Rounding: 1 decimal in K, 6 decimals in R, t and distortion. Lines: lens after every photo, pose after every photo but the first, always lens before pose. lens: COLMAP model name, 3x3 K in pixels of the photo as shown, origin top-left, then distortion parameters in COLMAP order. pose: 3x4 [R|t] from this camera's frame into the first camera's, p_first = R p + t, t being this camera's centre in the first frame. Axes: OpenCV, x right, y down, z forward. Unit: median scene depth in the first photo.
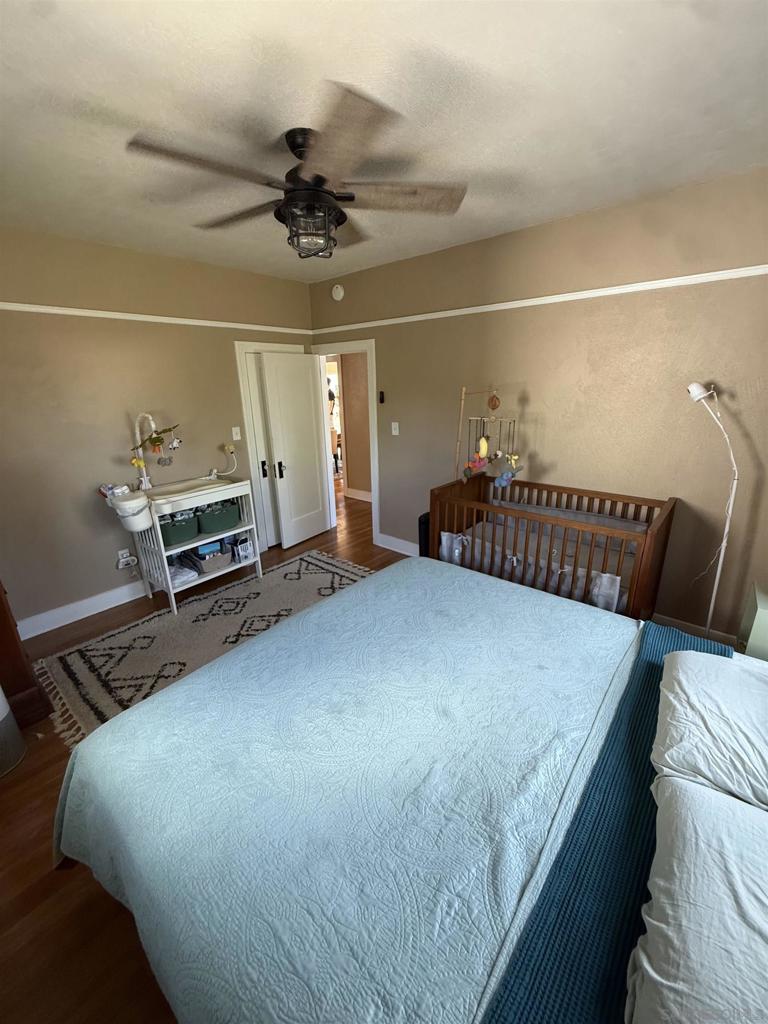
lens RADIAL K [[409.9, 0, 382.7], [0, 409.9, 514.4], [0, 0, 1]] dist [-0.000735, -0.000074]
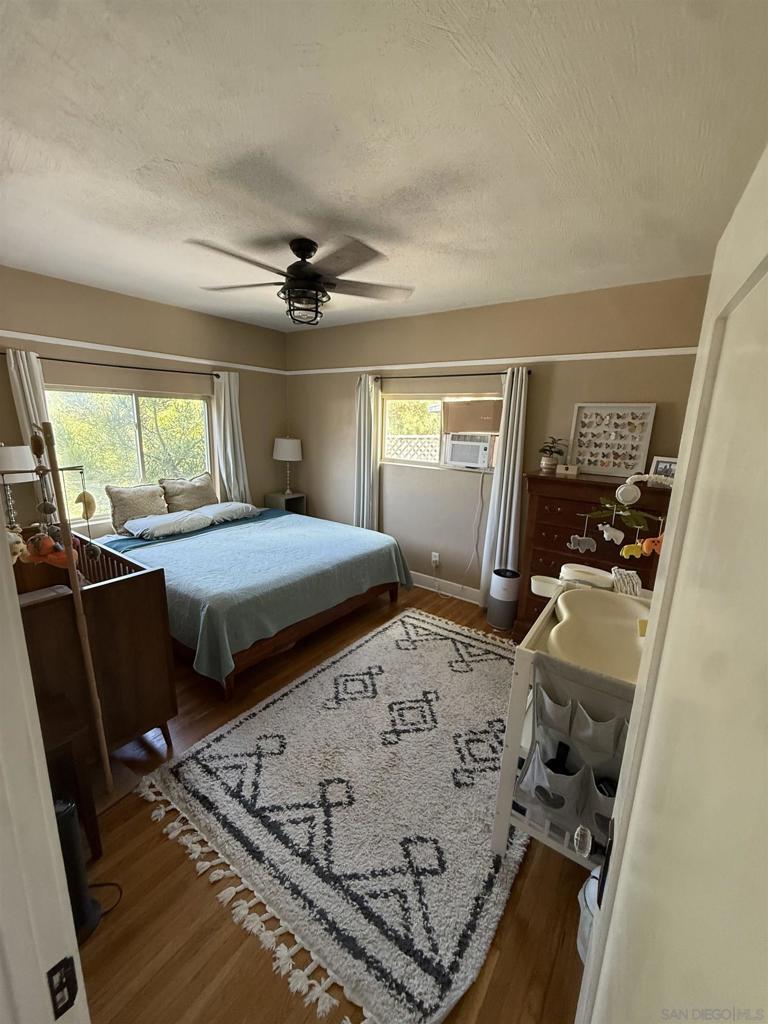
lens RADIAL K [[409.9, 0, 384.5], [0, 409.9, 513.3], [0, 0, 1]] dist [-0.000735, -0.000074]
pose [[-0.996192, 0.022417, -0.084256, -0.160401], [-0.023898, 0.859160, 0.511148, -0.406948], [0.083848, 0.511215, -0.855353, 1.260890]]
